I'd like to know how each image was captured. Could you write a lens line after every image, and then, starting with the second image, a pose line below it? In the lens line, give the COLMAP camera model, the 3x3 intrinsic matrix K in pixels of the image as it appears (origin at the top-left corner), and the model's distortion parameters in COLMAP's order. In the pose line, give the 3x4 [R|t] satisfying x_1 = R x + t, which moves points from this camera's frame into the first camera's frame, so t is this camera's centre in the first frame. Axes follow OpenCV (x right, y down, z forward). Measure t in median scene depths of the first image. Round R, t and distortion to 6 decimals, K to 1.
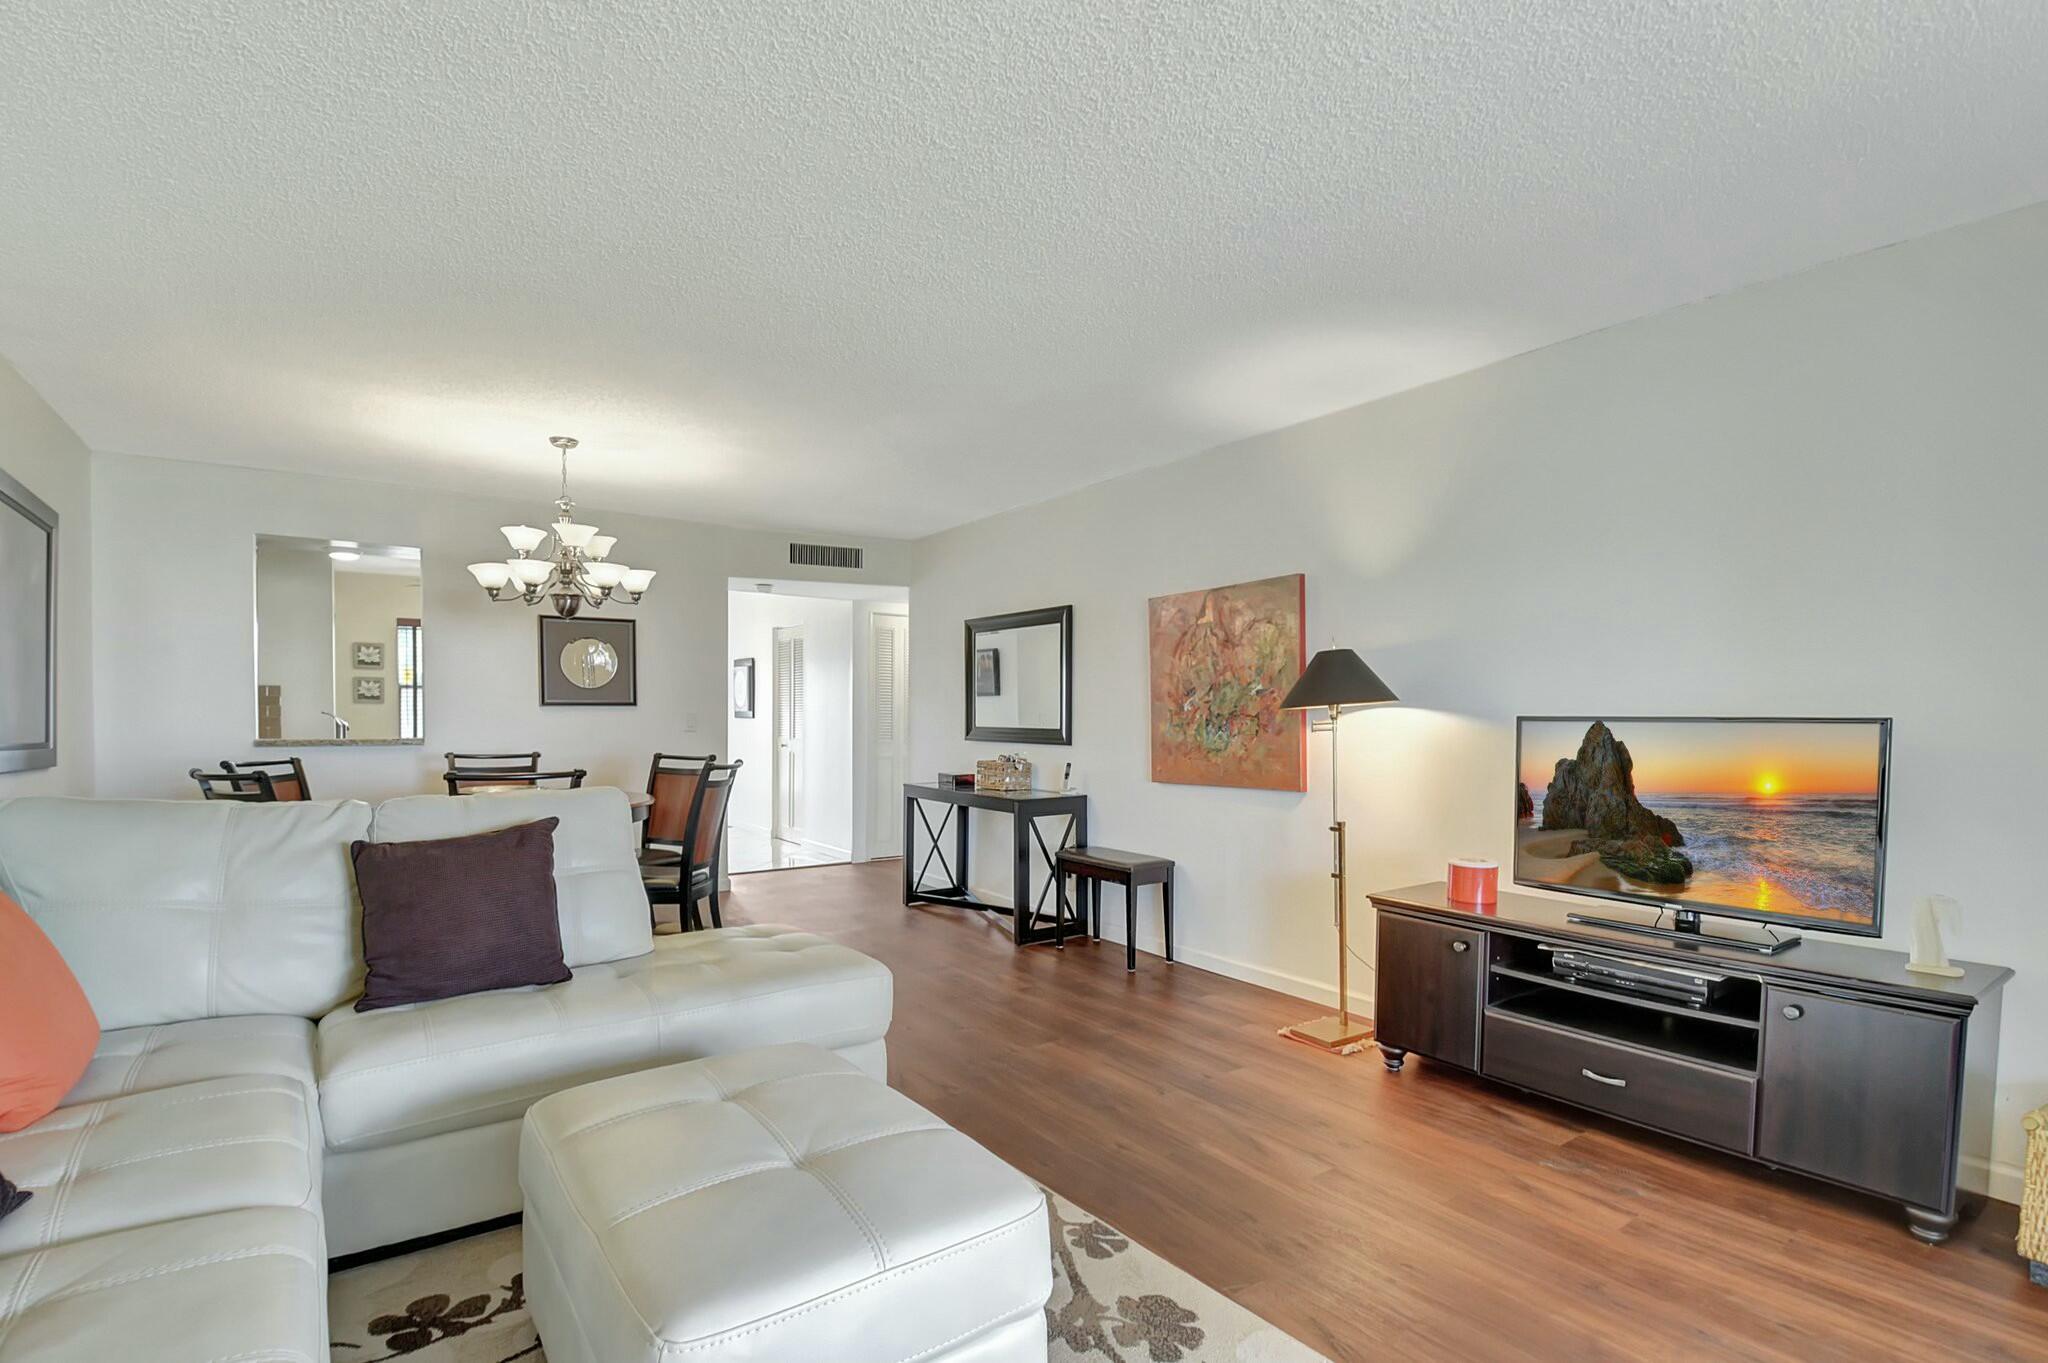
lens RADIAL K [[951.0, 0, 1023.2], [0, 951.0, 750.4], [0, 0, 1]] dist [0.026657, -0.031455]
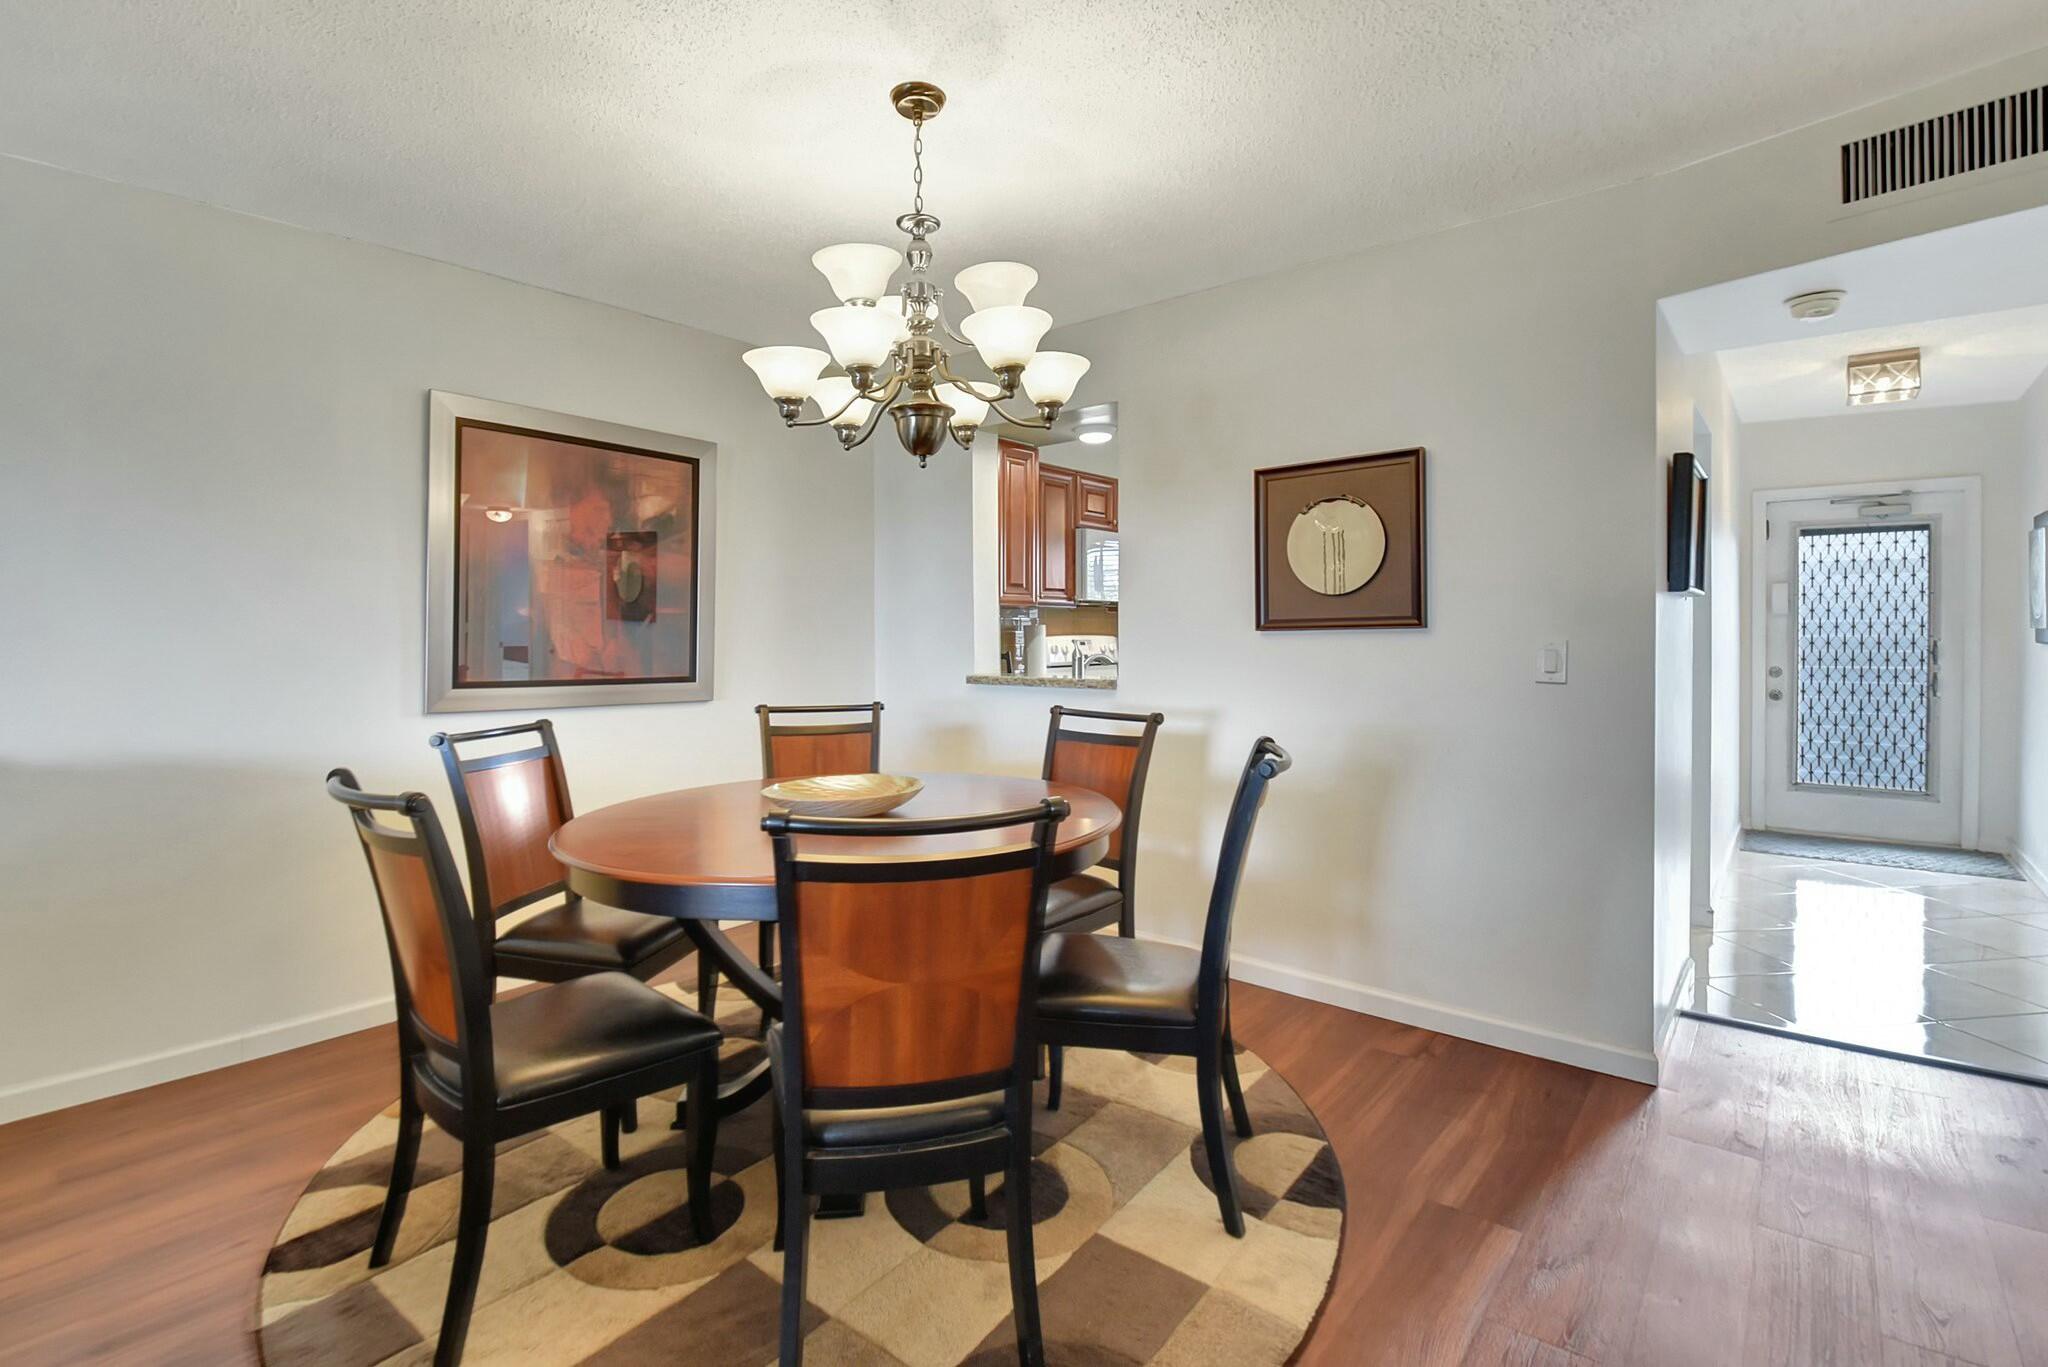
lens RADIAL K [[940.8, 0, 1020.5], [0, 940.8, 647.5], [0, 0, 1]] dist [0.000964, -0.019703]
pose [[0.249325, 0.009958, -0.968369, 0.003108], [-0.028621, 0.999586, 0.002910, -0.046611], [0.967997, 0.026990, 0.249507, 0.993600]]
